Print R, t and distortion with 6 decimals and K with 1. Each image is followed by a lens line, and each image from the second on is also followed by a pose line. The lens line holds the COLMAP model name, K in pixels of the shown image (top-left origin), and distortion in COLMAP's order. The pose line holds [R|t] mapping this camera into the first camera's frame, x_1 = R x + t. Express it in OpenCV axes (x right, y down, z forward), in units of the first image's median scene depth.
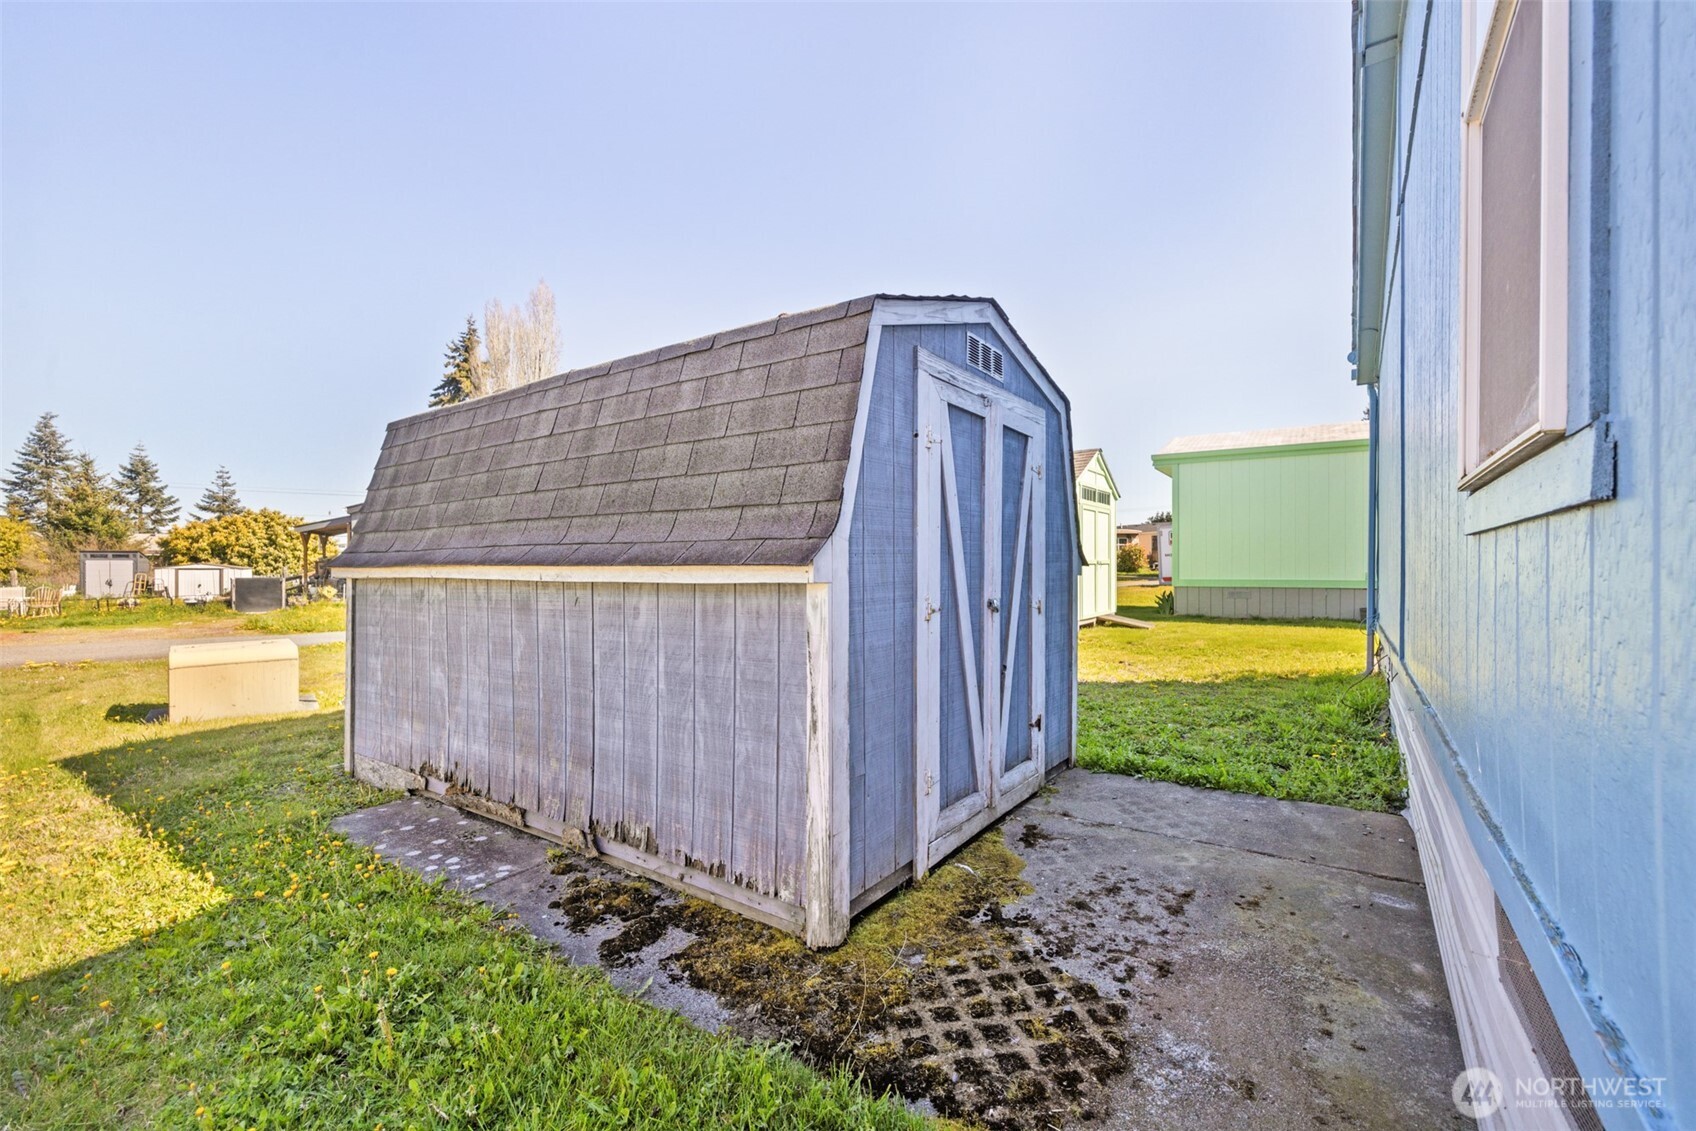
lens RADIAL K [[720.1, 0, 850.2], [0, 720.1, 567.2], [0, 0, 1]] dist [0.003231, 0.000173]
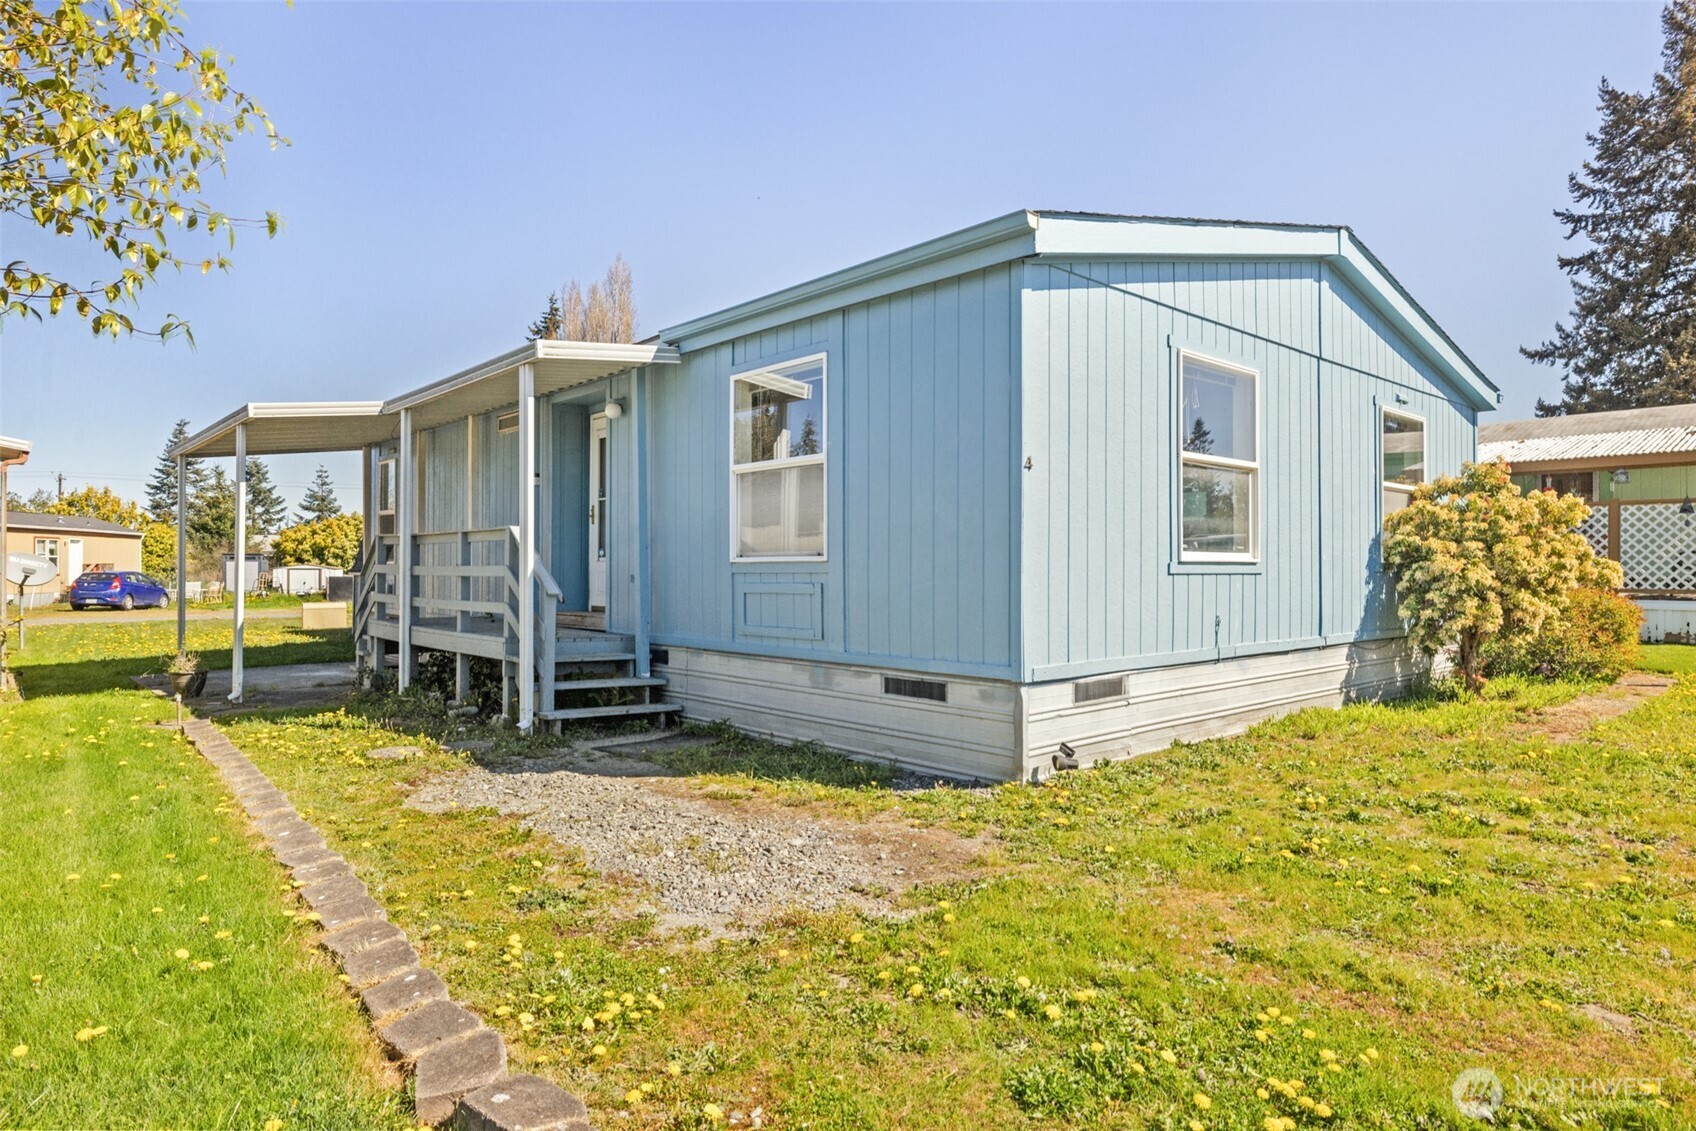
lens RADIAL K [[991.0, 0, 847.5], [0, 991.0, 565.4], [0, 0, 1]] dist [-0.001208, 0.000089]
pose [[0.974256, 0.005067, -0.225389, 0.235891], [-0.005930, 0.999977, -0.003153, -0.002372], [0.225368, 0.004409, 0.974264, -0.271036]]
